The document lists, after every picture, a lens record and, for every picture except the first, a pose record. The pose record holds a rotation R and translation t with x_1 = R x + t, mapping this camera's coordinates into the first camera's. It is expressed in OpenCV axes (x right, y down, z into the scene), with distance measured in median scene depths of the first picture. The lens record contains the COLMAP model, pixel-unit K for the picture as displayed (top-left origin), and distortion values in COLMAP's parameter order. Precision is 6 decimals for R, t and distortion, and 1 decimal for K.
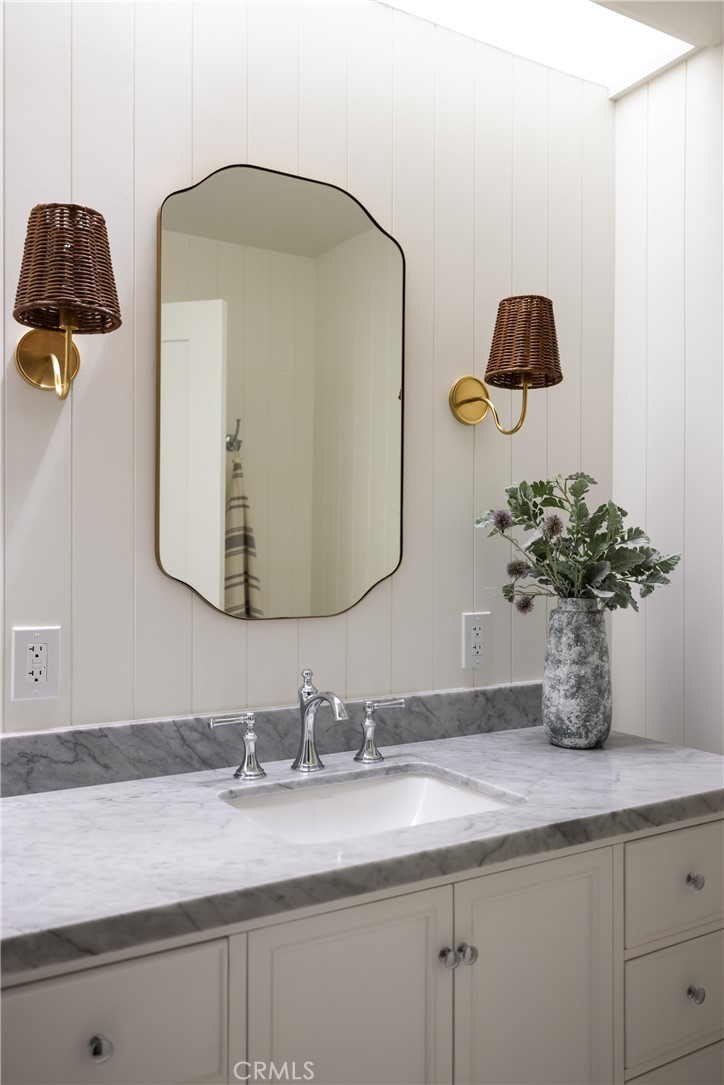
lens RADIAL K [[900.5, 0, 359.9], [0, 900.5, 544.9], [0, 0, 1]] dist [-0.003817, 0.008475]
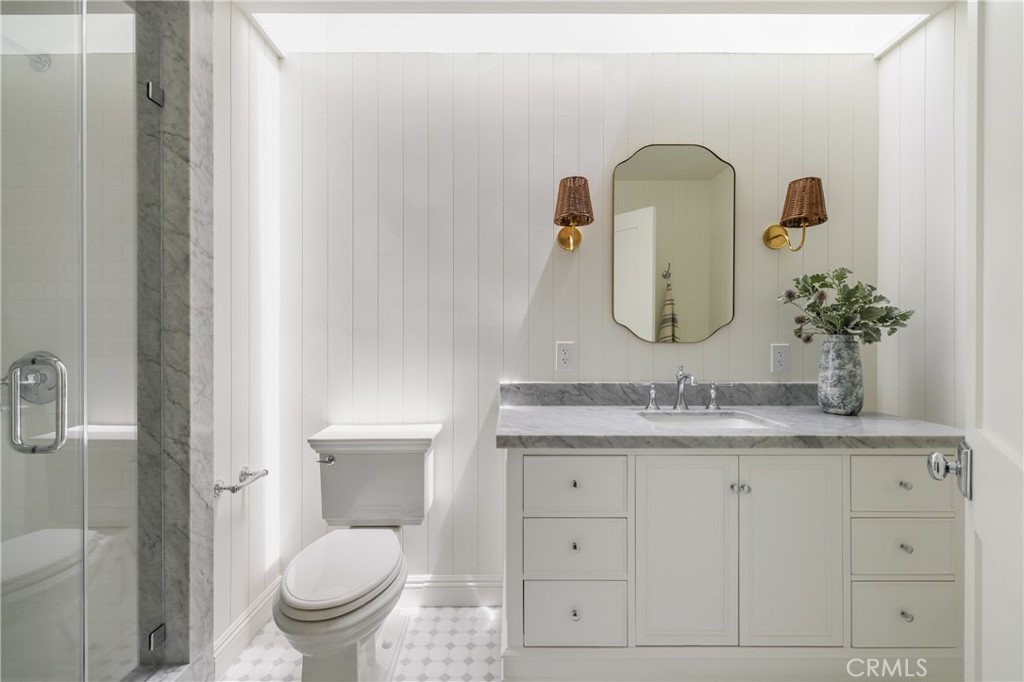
lens RADIAL K [[442.0, 0, 511.2], [0, 442.0, 338.4], [0, 0, 1]] dist [-0.001116, -0.000671]
pose [[0.857276, -0.006032, -0.514822, 0.142211], [0.002361, 0.999967, -0.007785, 0.079512], [0.514852, 0.005458, 0.857262, -0.148111]]
